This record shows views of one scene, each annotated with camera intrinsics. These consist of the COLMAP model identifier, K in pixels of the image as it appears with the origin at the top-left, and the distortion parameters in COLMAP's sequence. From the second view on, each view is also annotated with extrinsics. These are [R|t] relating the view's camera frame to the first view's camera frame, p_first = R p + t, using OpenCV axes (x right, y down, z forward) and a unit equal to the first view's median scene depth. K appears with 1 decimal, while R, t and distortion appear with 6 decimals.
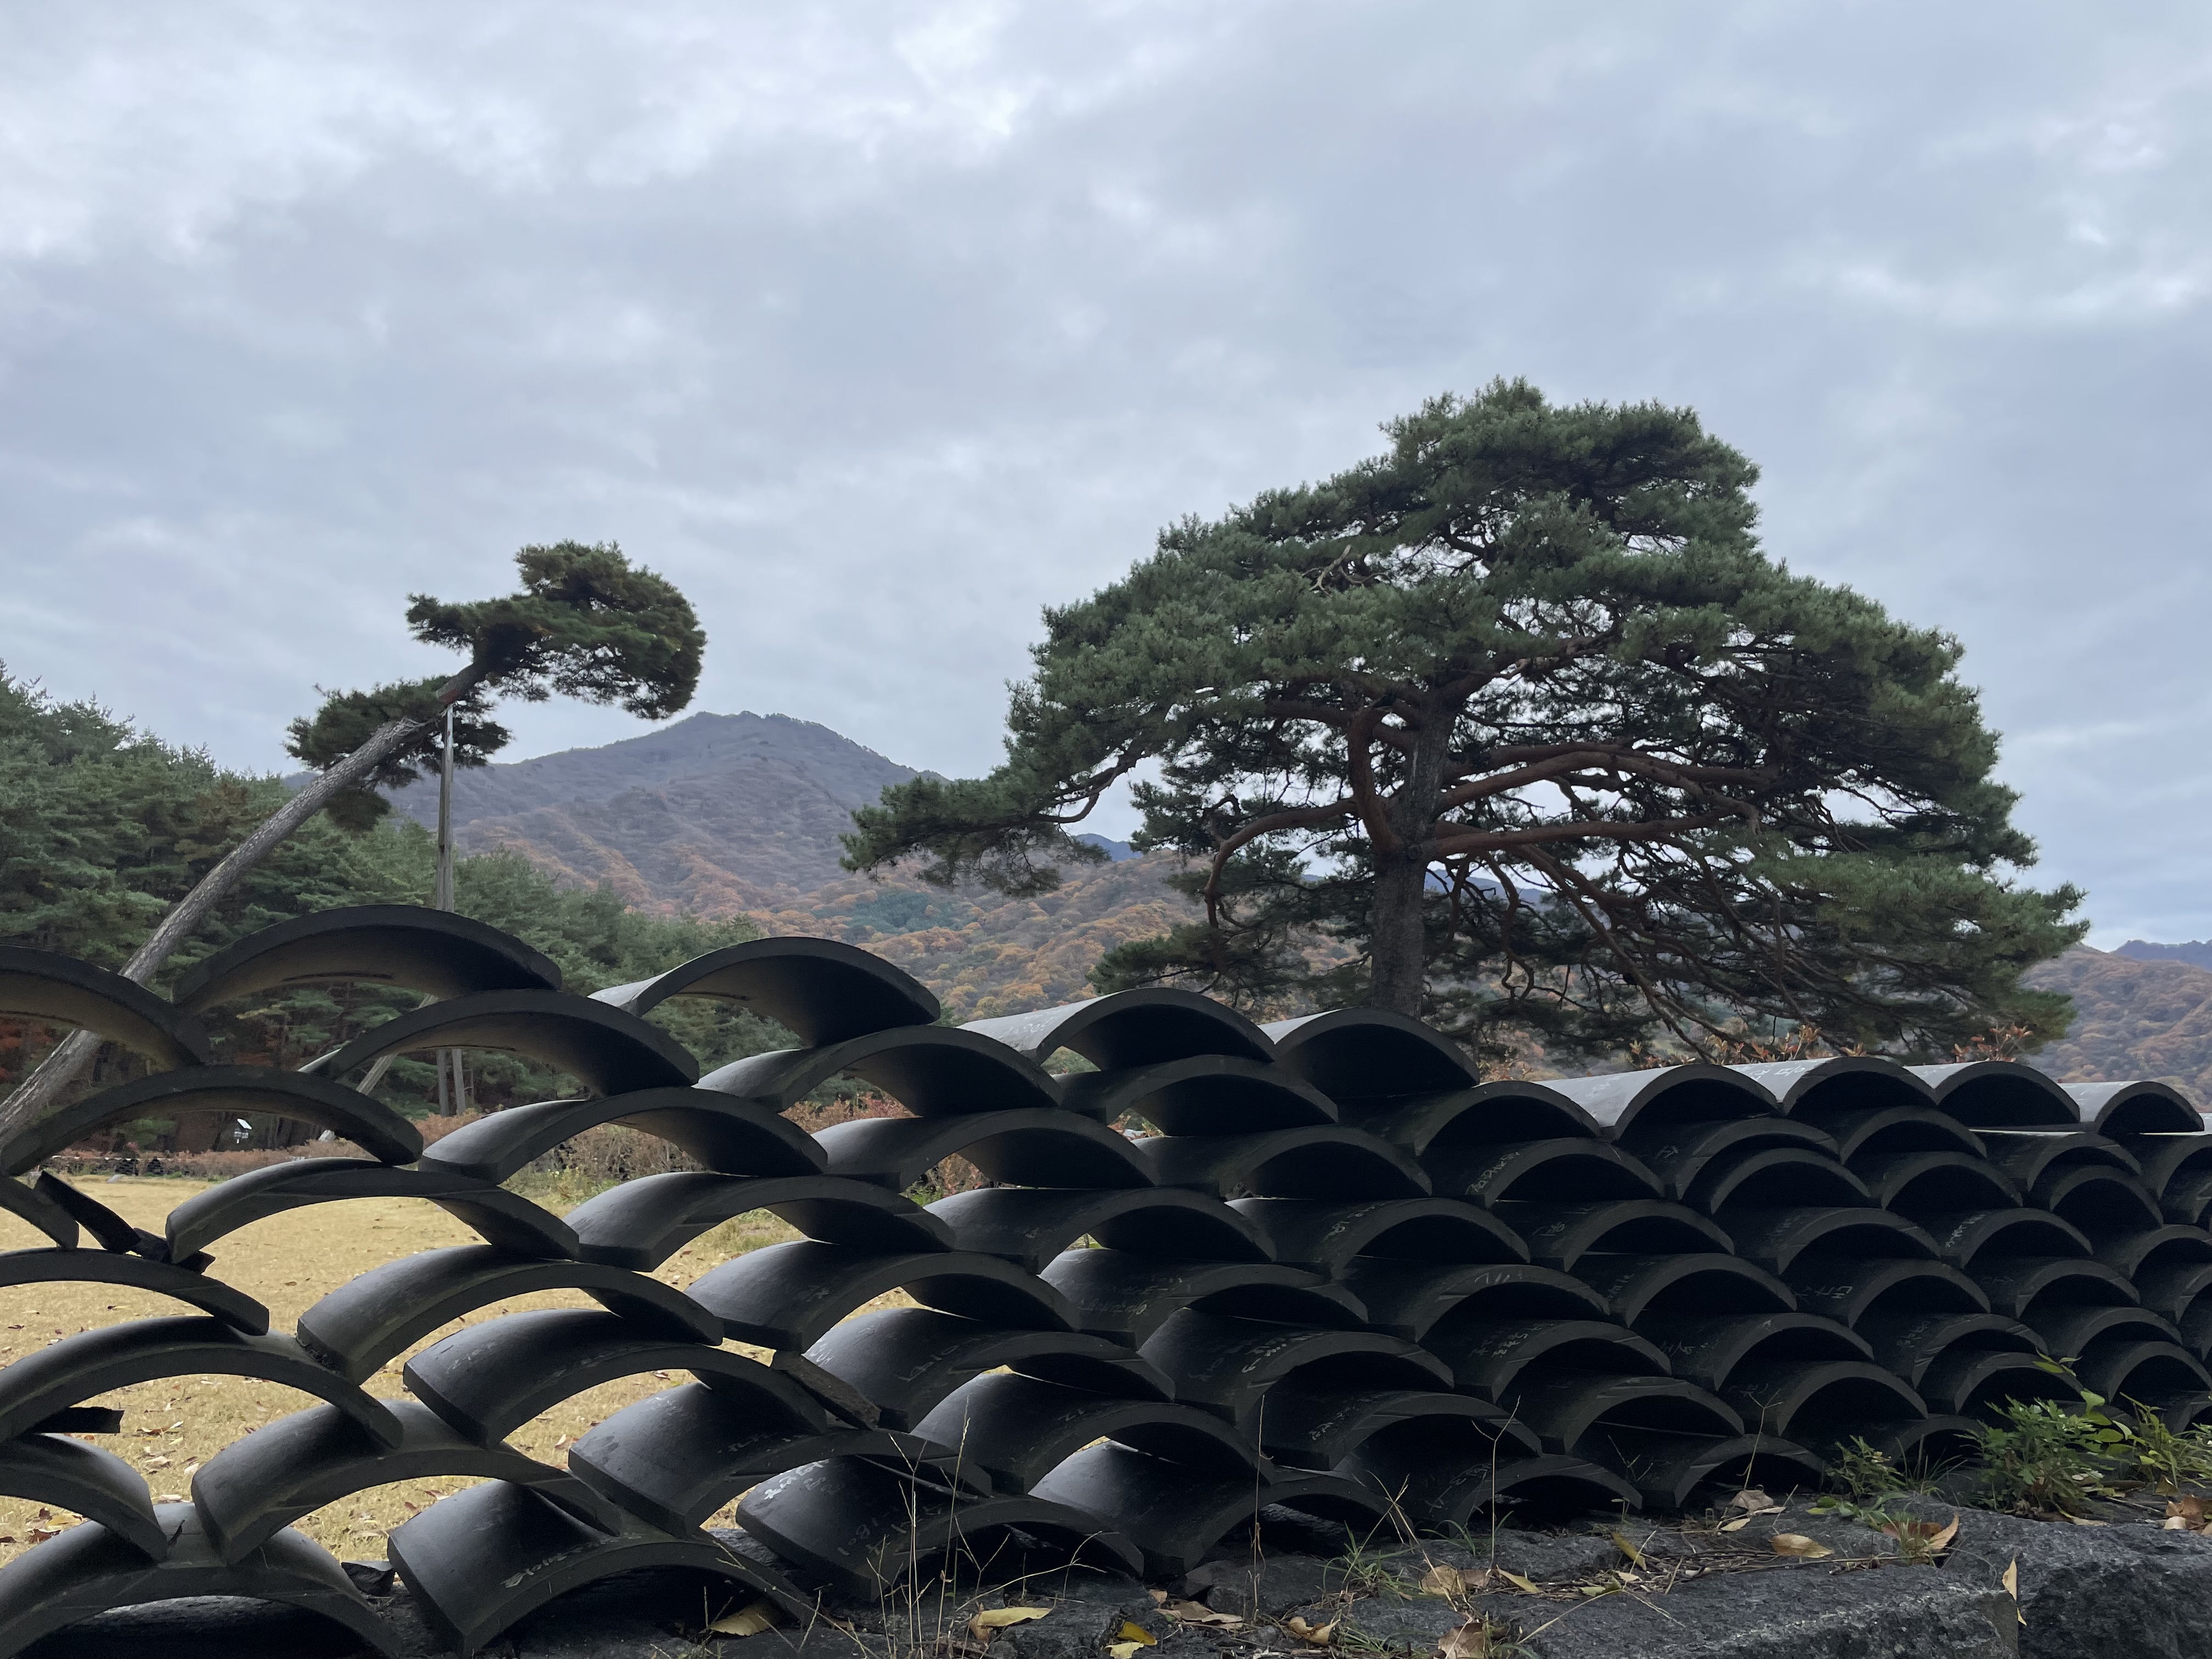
lens RADIAL K [[1683.9, 0, 1099.0], [0, 1683.9, 714.7], [0, 0, 1]] dist [0.065648, -0.094490]
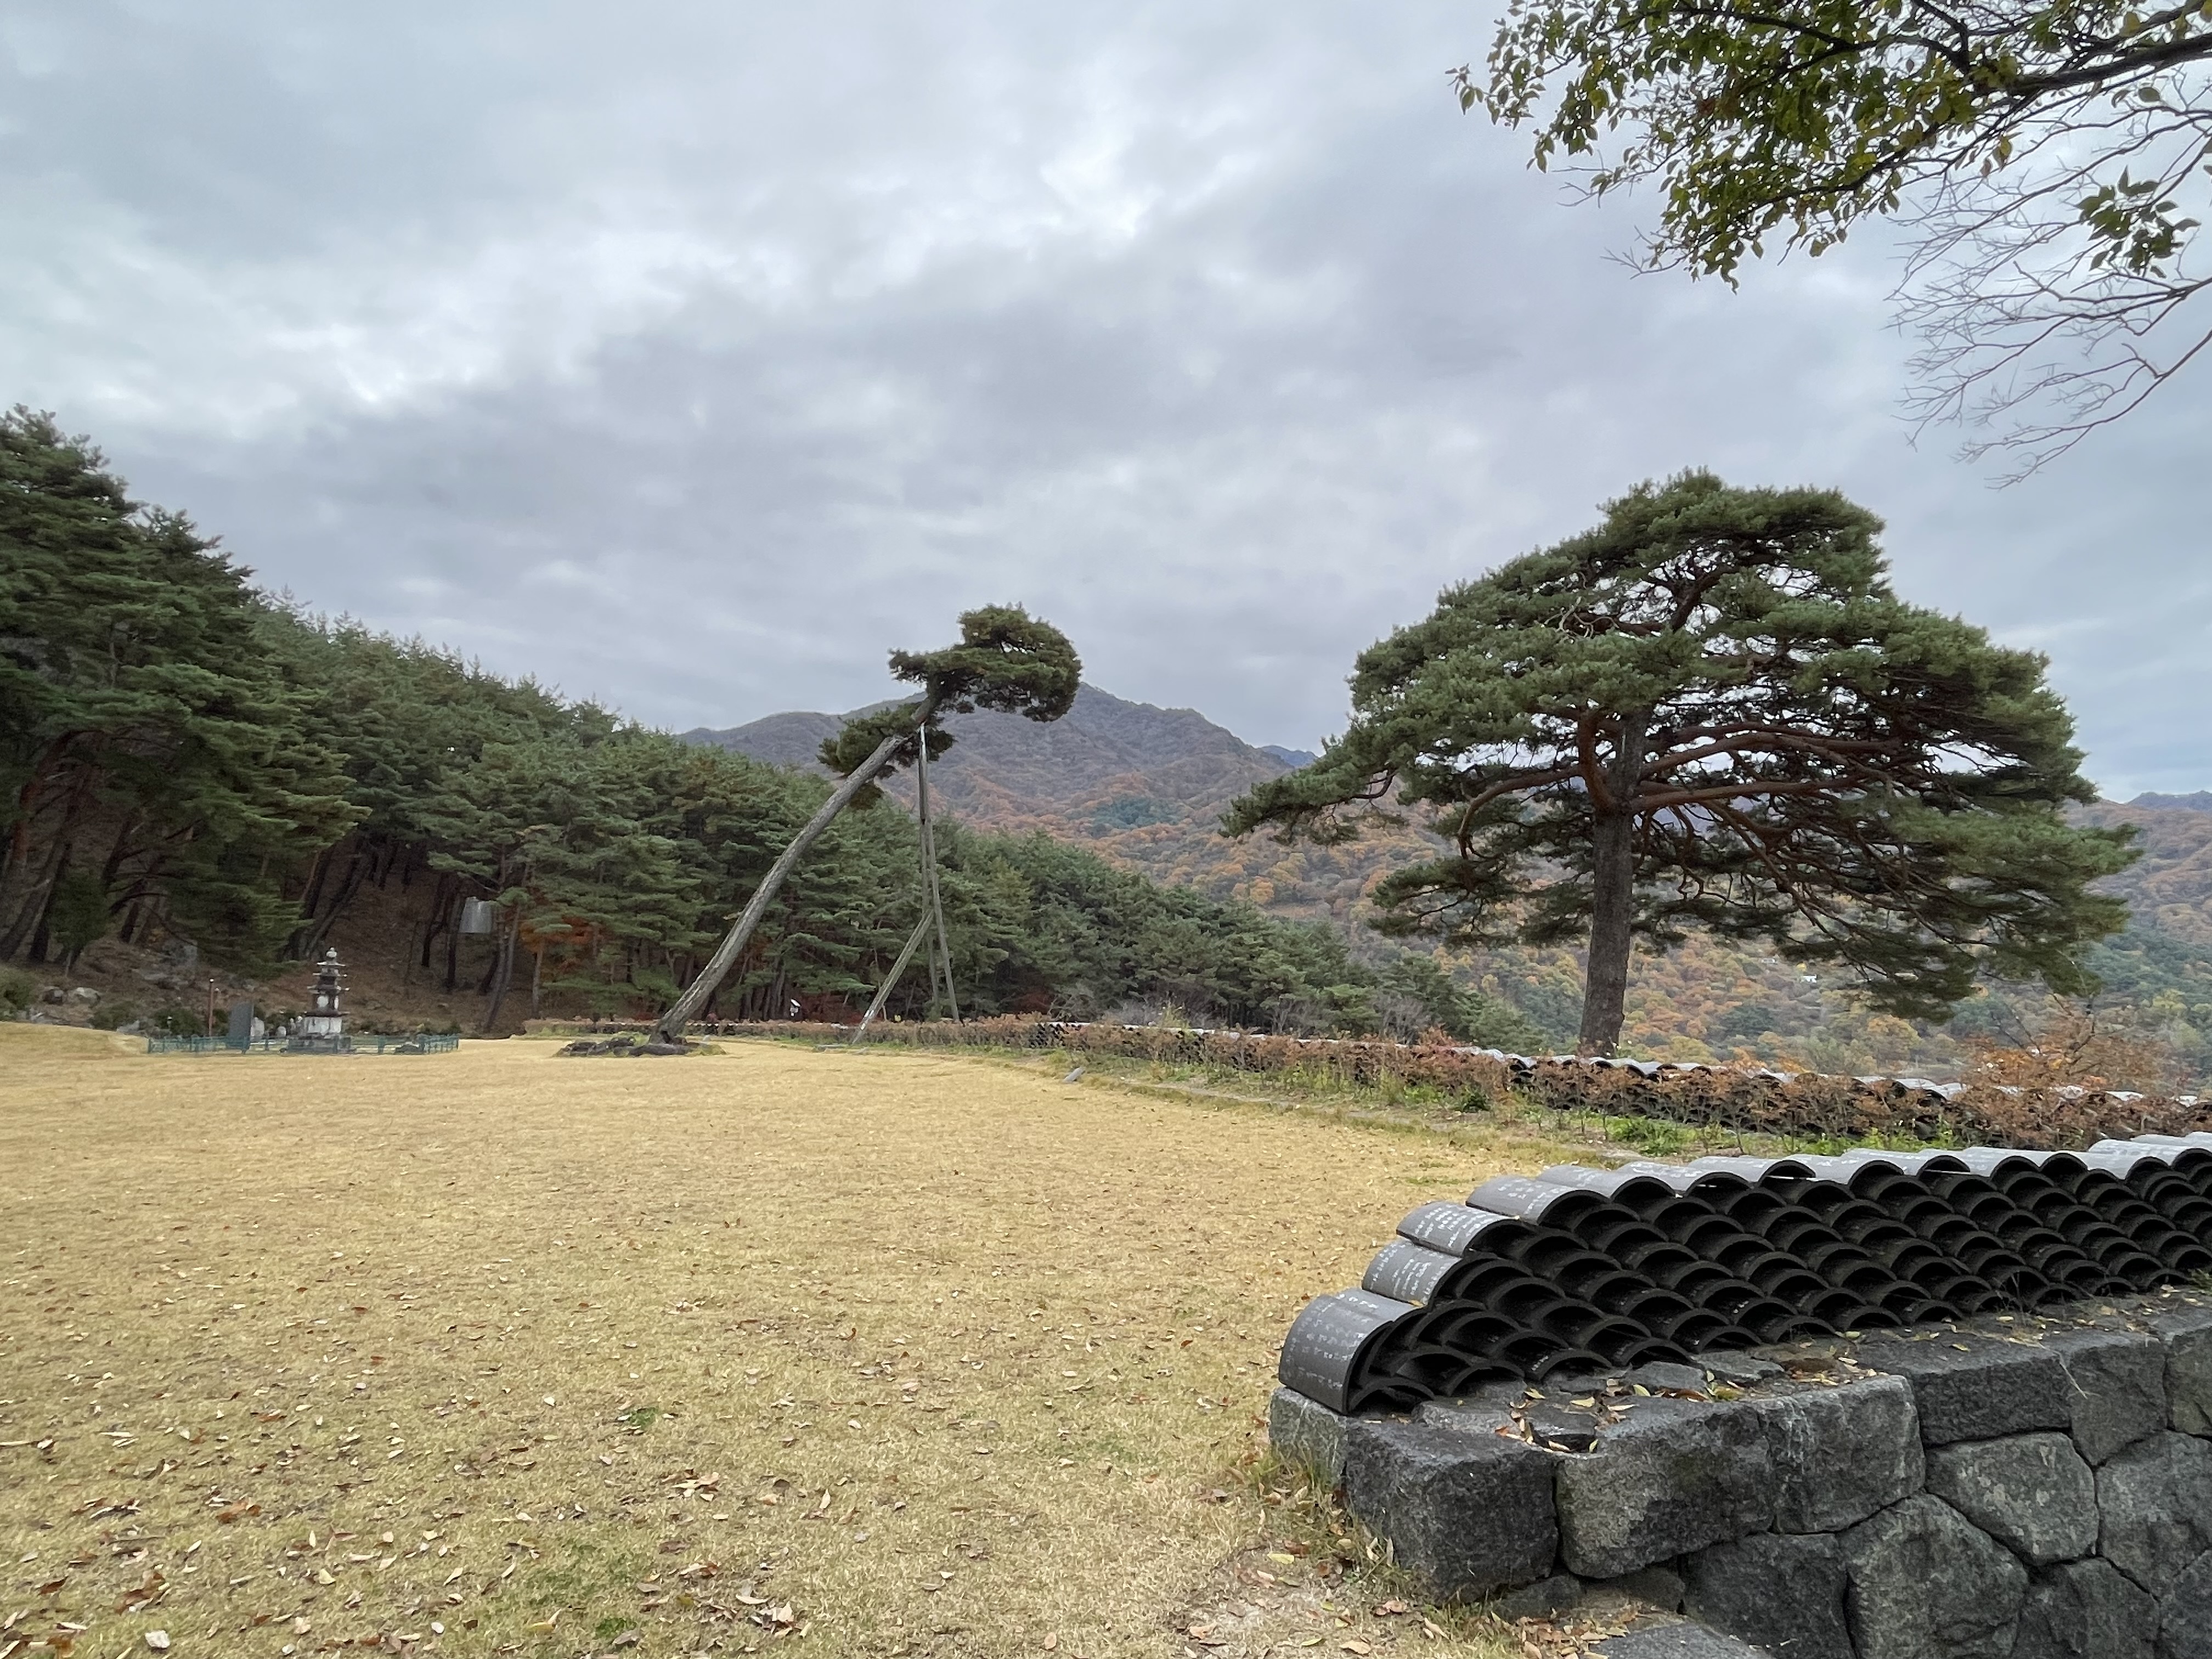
lens RADIAL K [[1312.9, 0, 1100.6], [0, 1312.9, 766.2], [0, 0, 1]] dist [-0.030306, 0.008746]
pose [[0.989660, -0.042770, -0.136908, -0.077698], [0.054003, 0.995378, 0.079415, -0.052077], [0.132879, -0.085987, 0.987395, -0.100764]]
